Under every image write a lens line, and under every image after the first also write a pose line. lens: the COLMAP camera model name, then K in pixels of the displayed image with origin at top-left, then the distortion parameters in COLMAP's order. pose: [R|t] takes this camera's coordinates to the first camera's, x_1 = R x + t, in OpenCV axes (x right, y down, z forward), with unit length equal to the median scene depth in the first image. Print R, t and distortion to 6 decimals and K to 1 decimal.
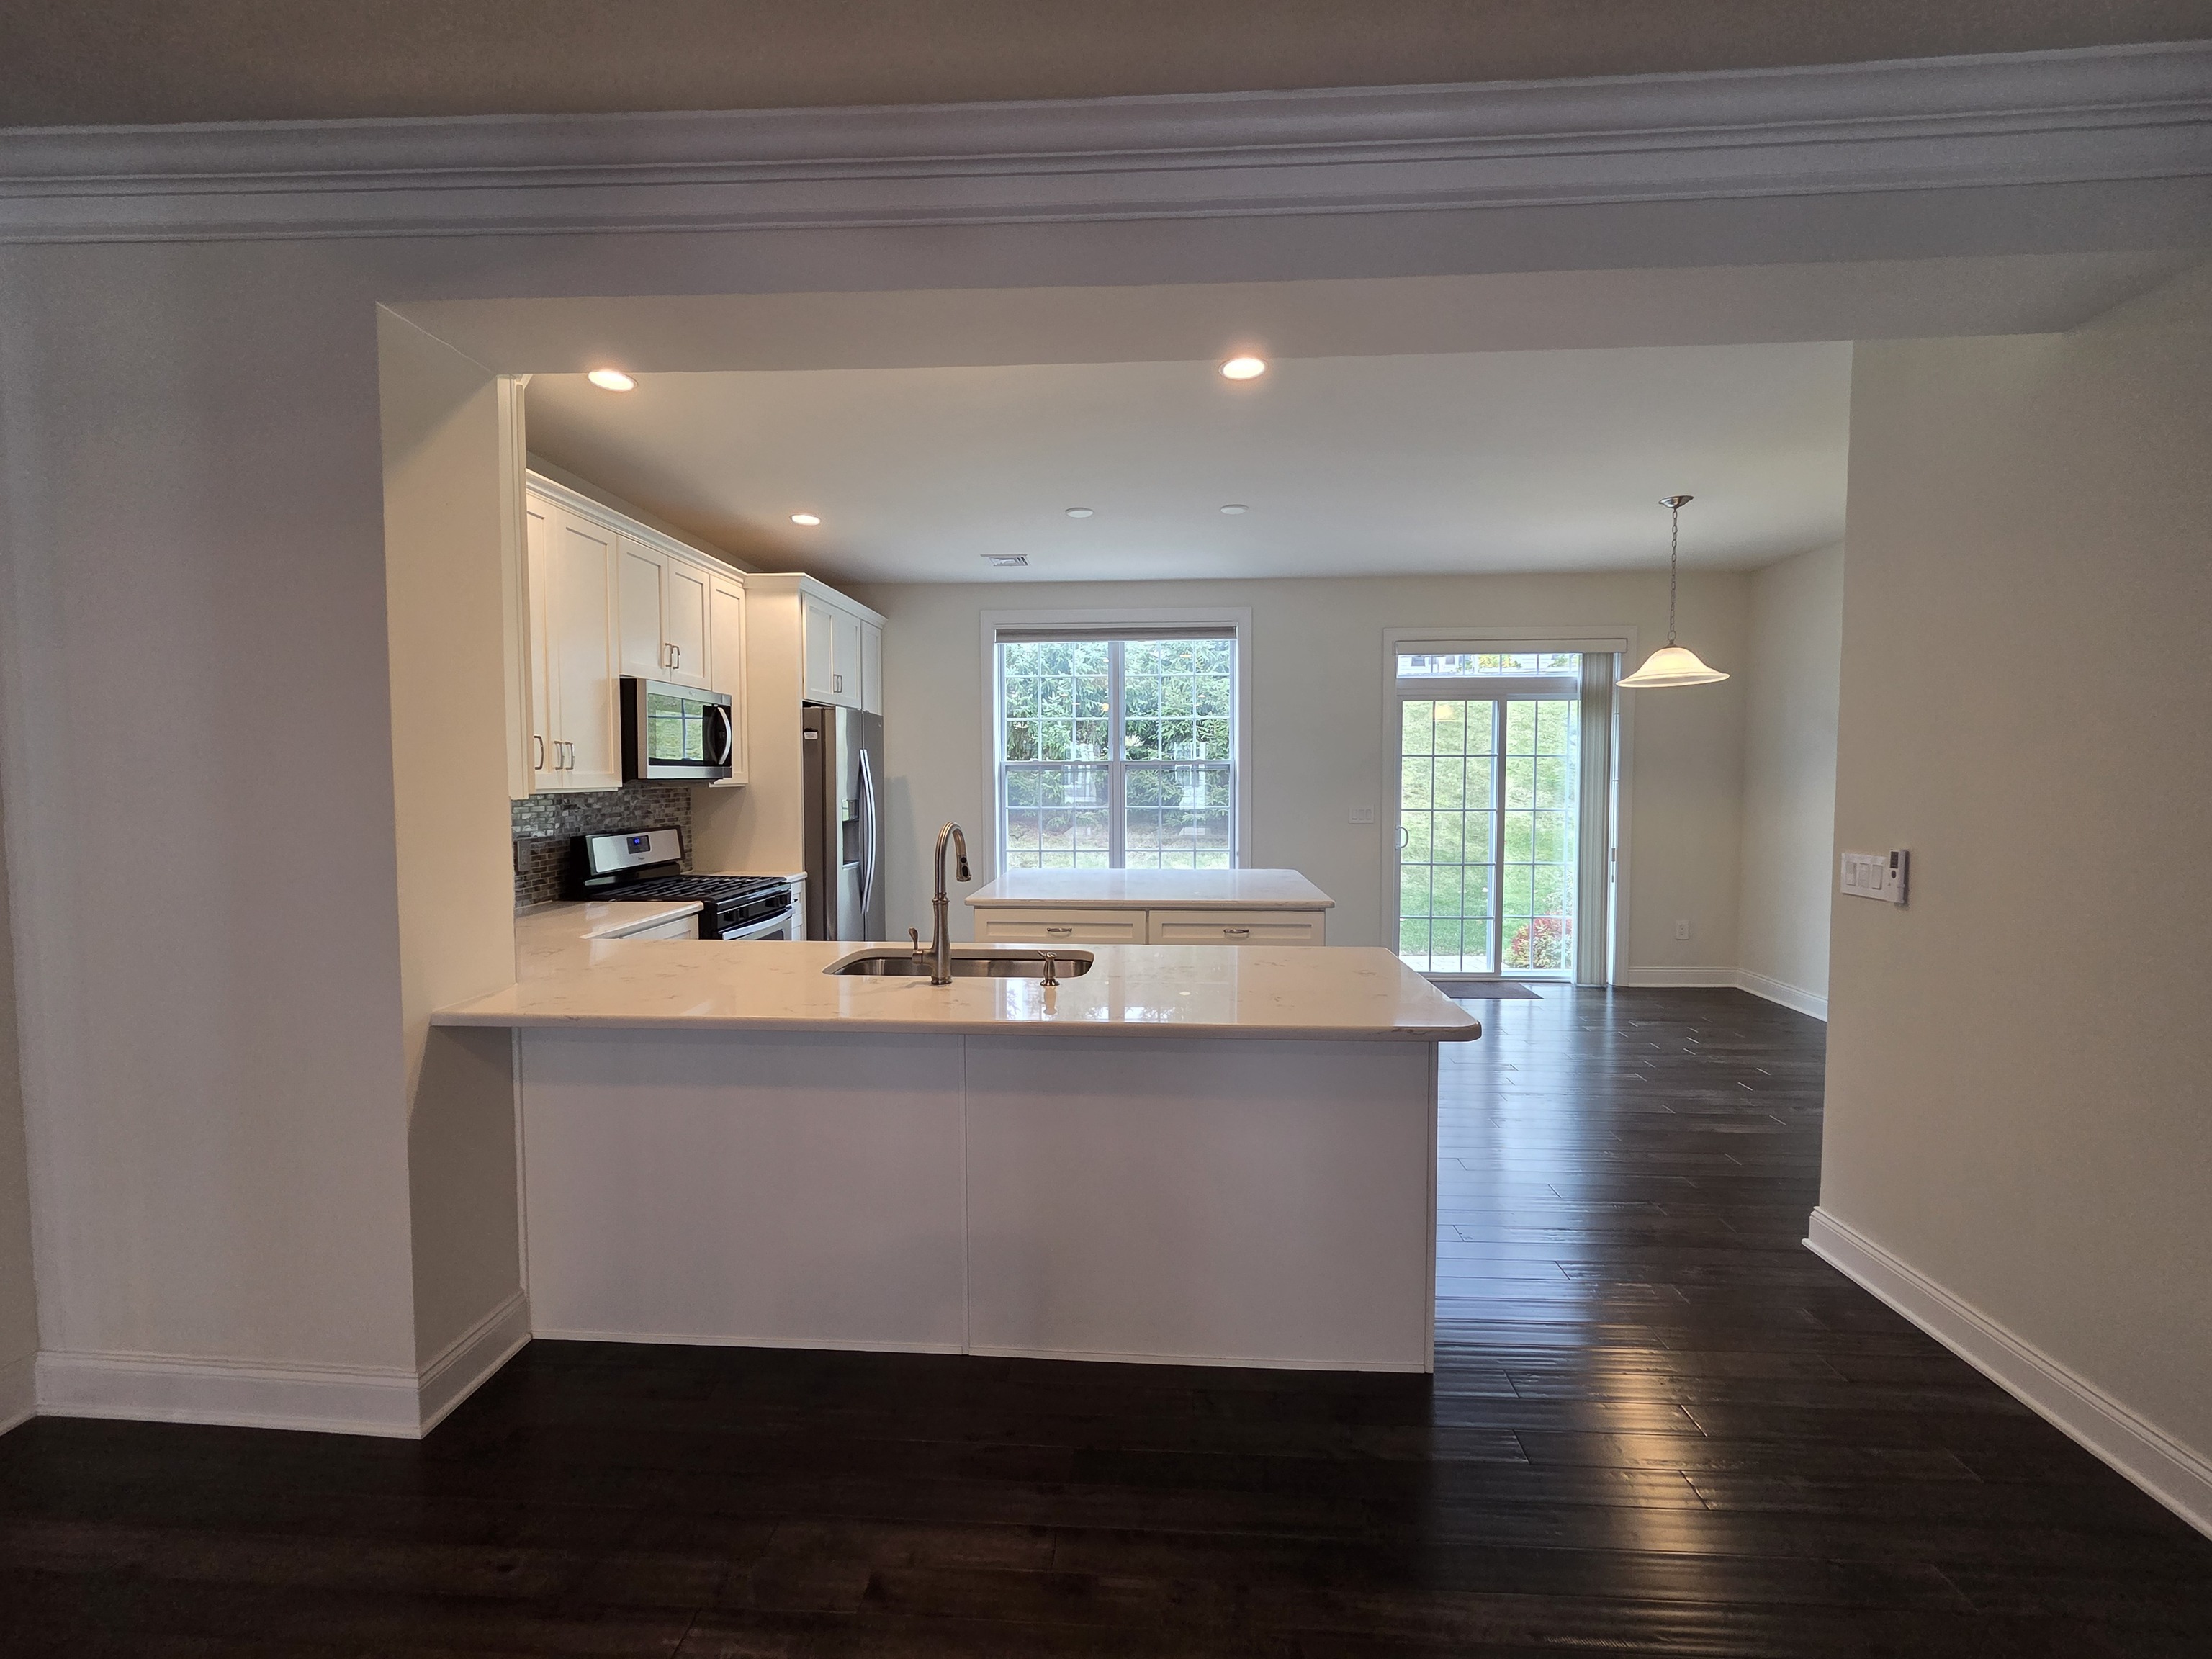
lens RADIAL K [[905.2, 0, 1111.2], [0, 905.2, 815.8], [0, 0, 1]] dist [0.005302, -0.000800]
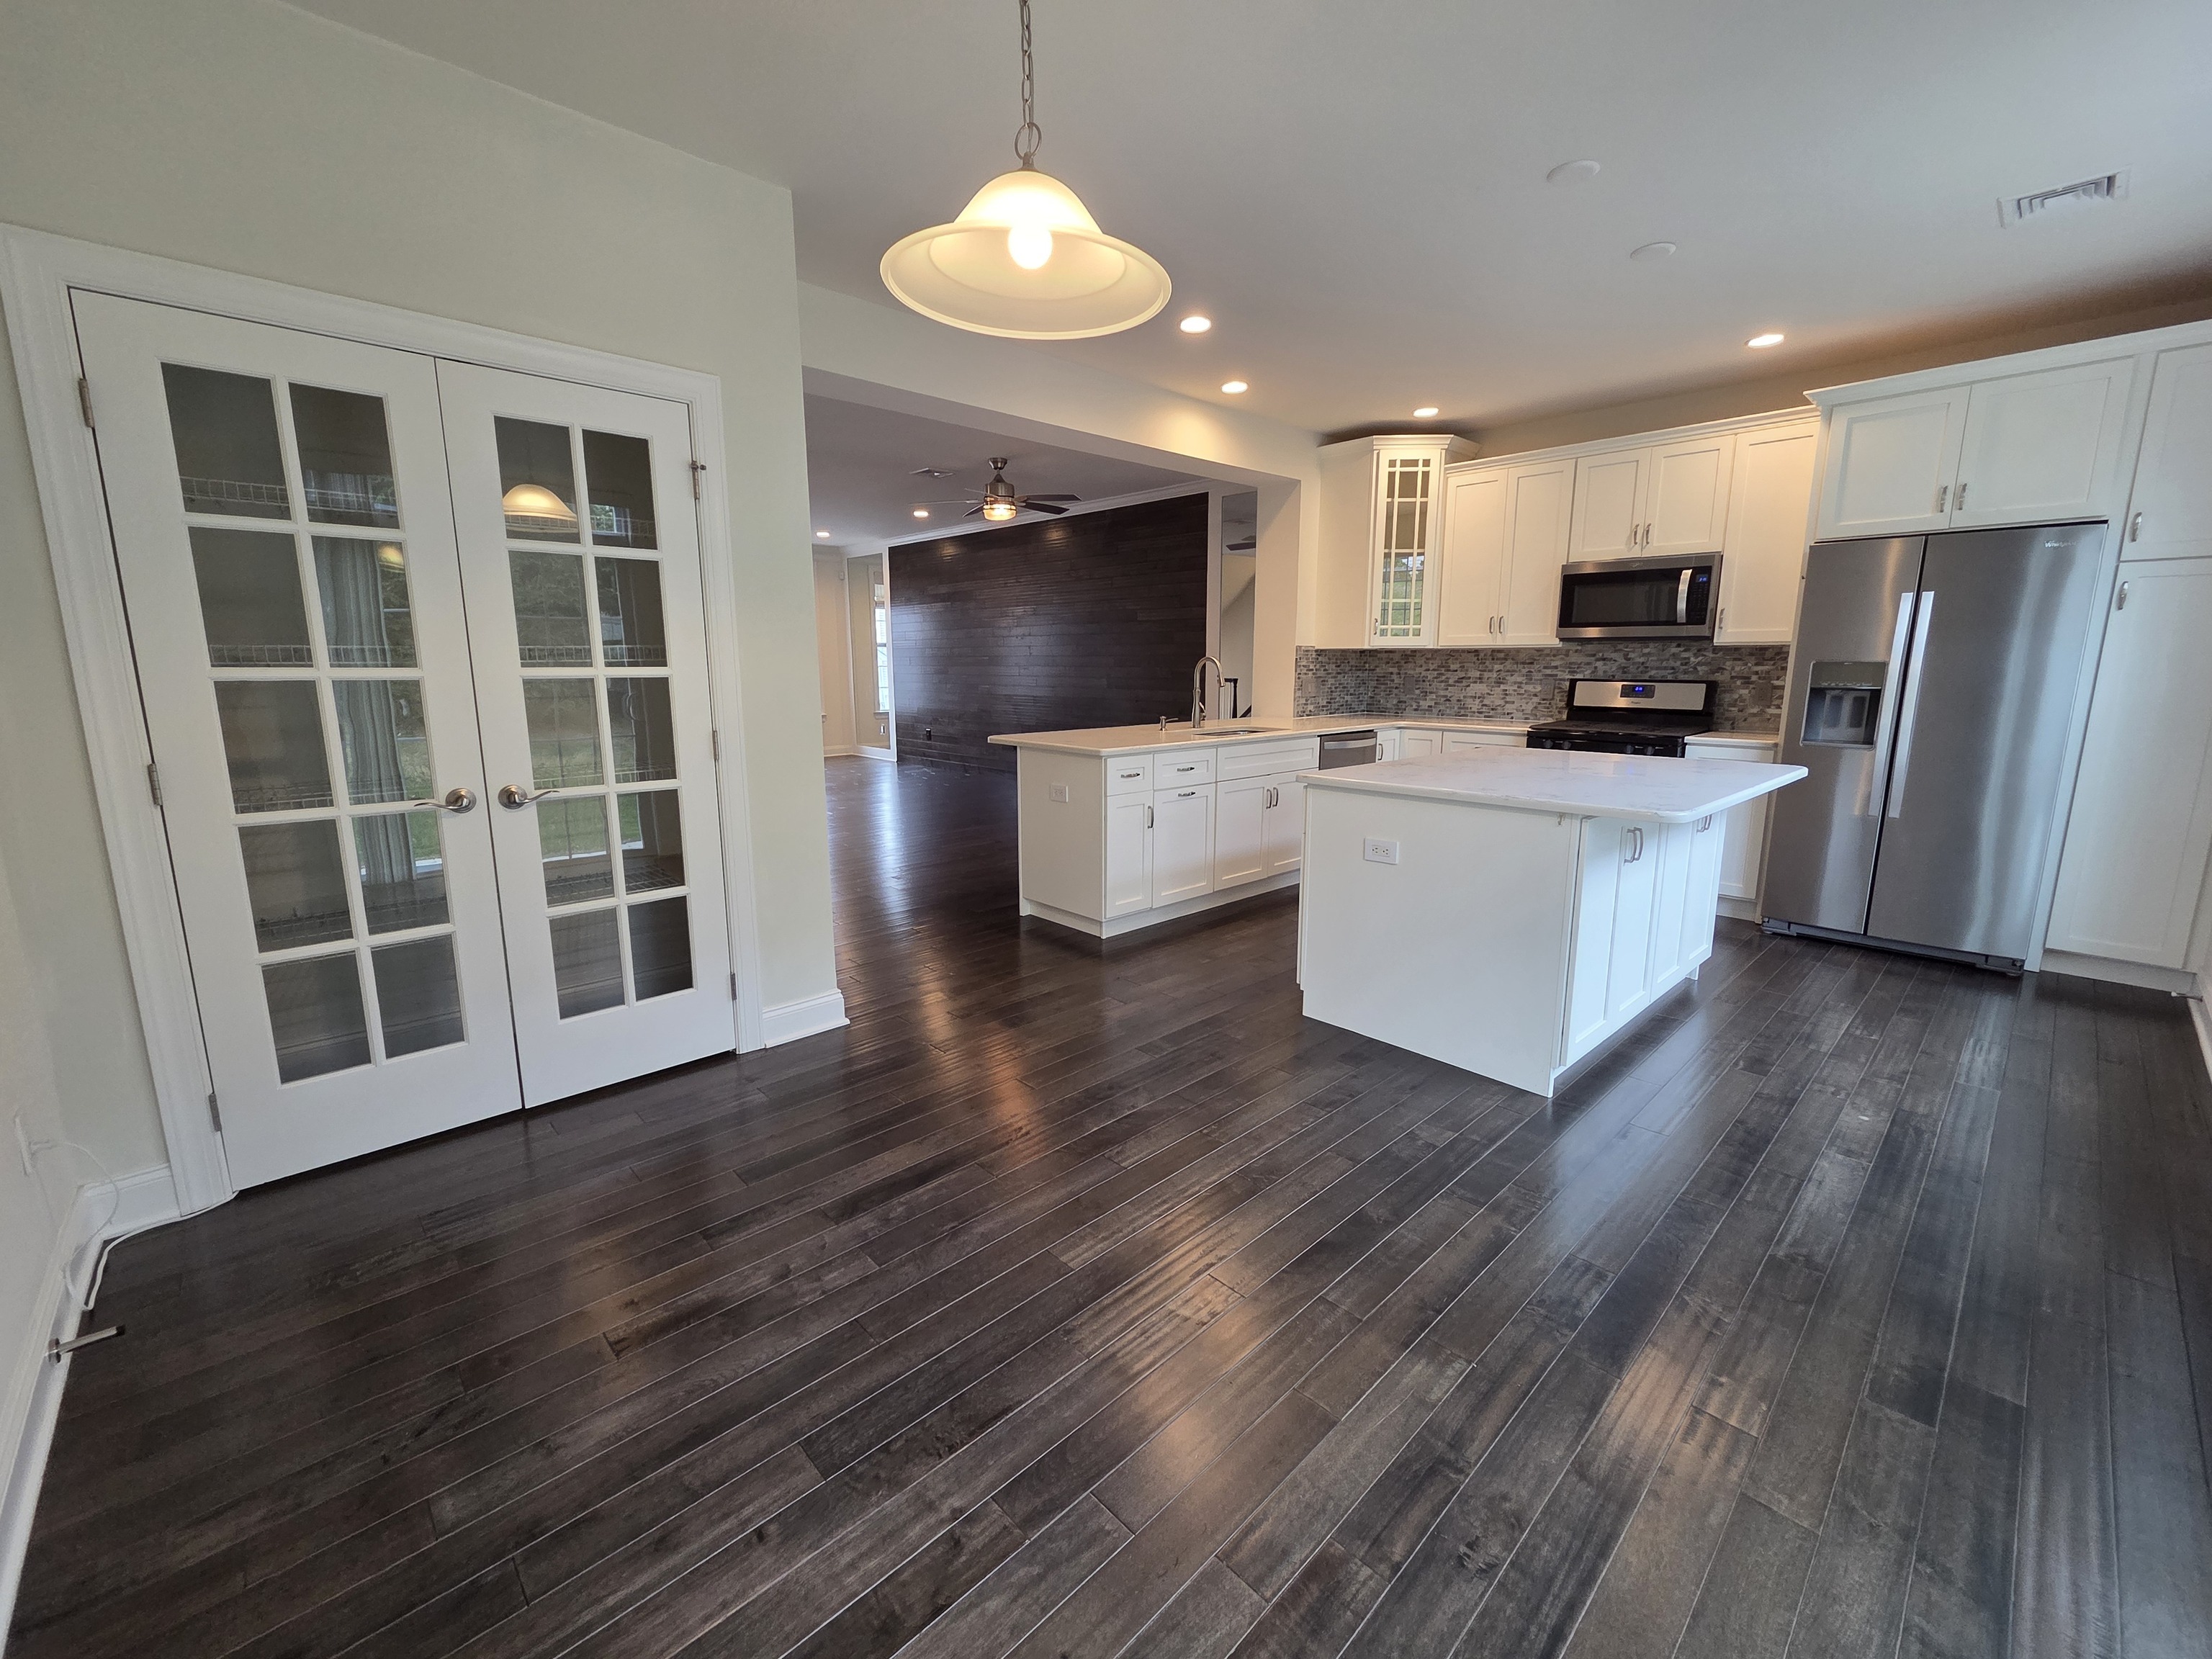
lens RADIAL K [[905.2, 0, 1113.0], [0, 905.2, 813.9], [0, 0, 1]] dist [0.005302, -0.000800]
pose [[-0.683996, 0.123278, -0.718994, 0.781248], [-0.035916, 0.978731, 0.201980, -0.025731], [0.728601, 0.163977, -0.665020, 1.160597]]
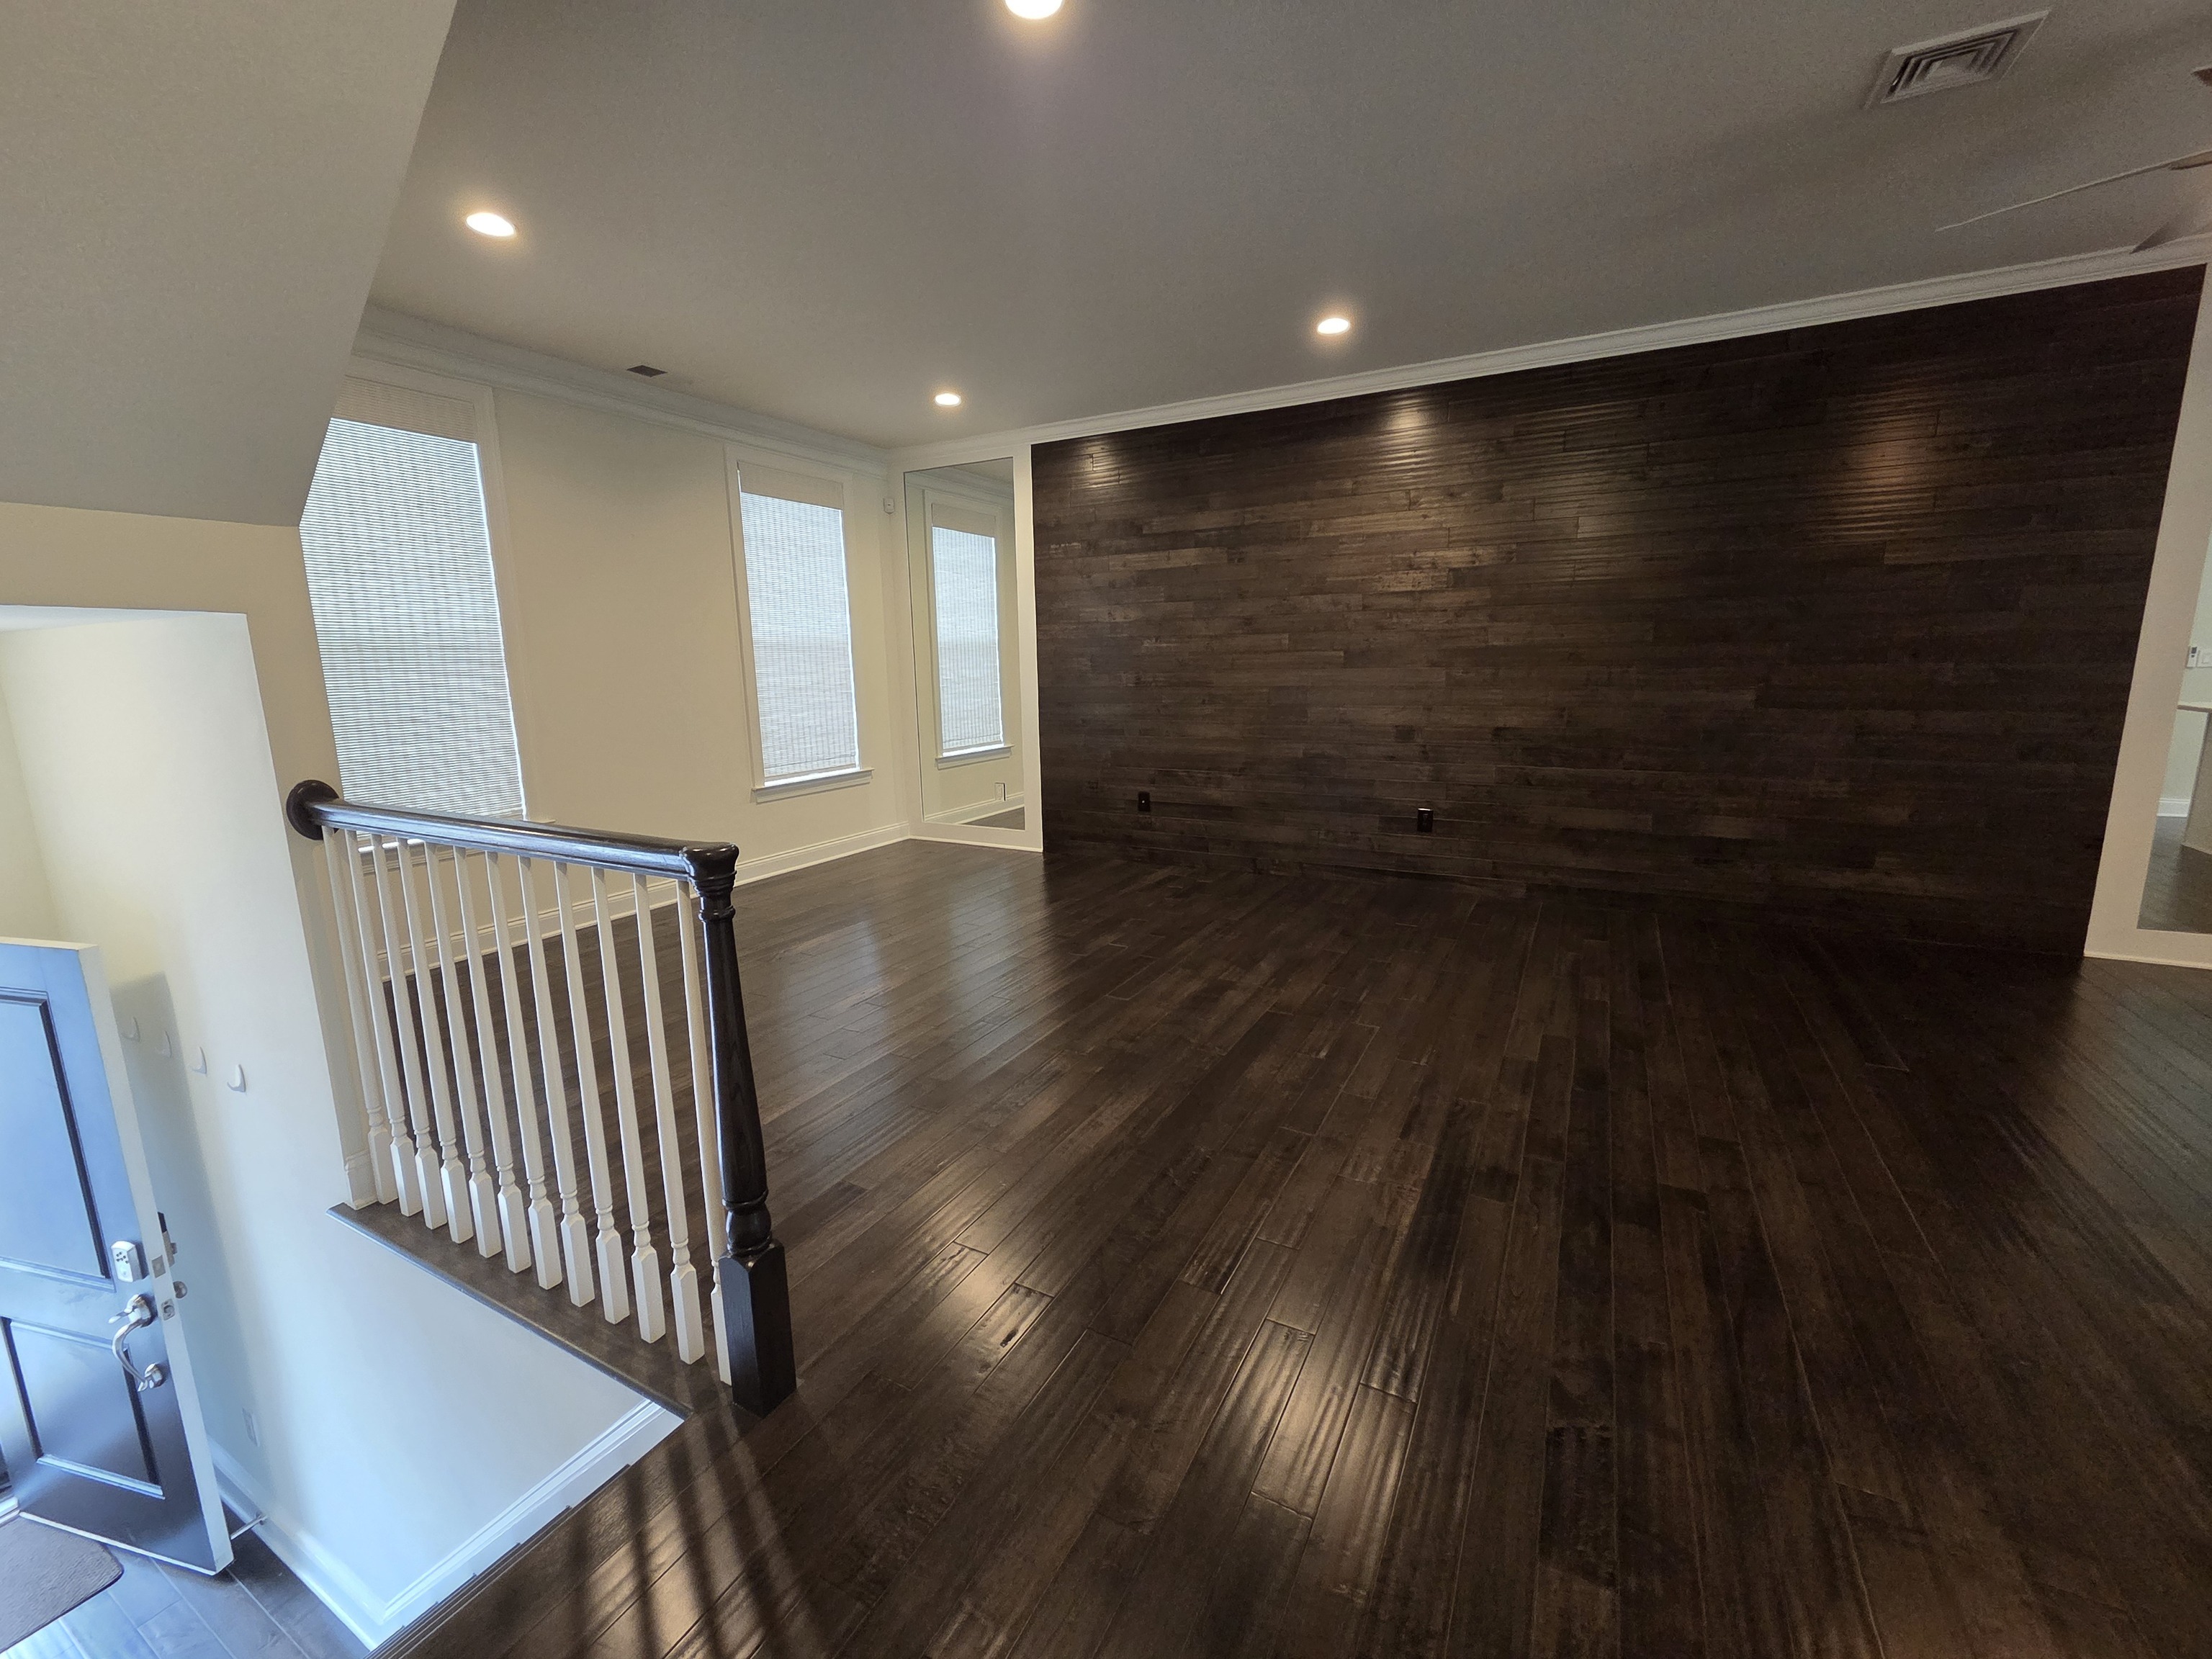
lens RADIAL K [[905.2, 0, 1106.7], [0, 905.2, 812.2], [0, 0, 1]] dist [0.005302, -0.000800]
pose [[-0.418985, 0.158246, -0.894097, 0.528775], [-0.029816, 0.981767, 0.187735, 0.045959], [0.907503, 0.105316, -0.406628, -0.285826]]
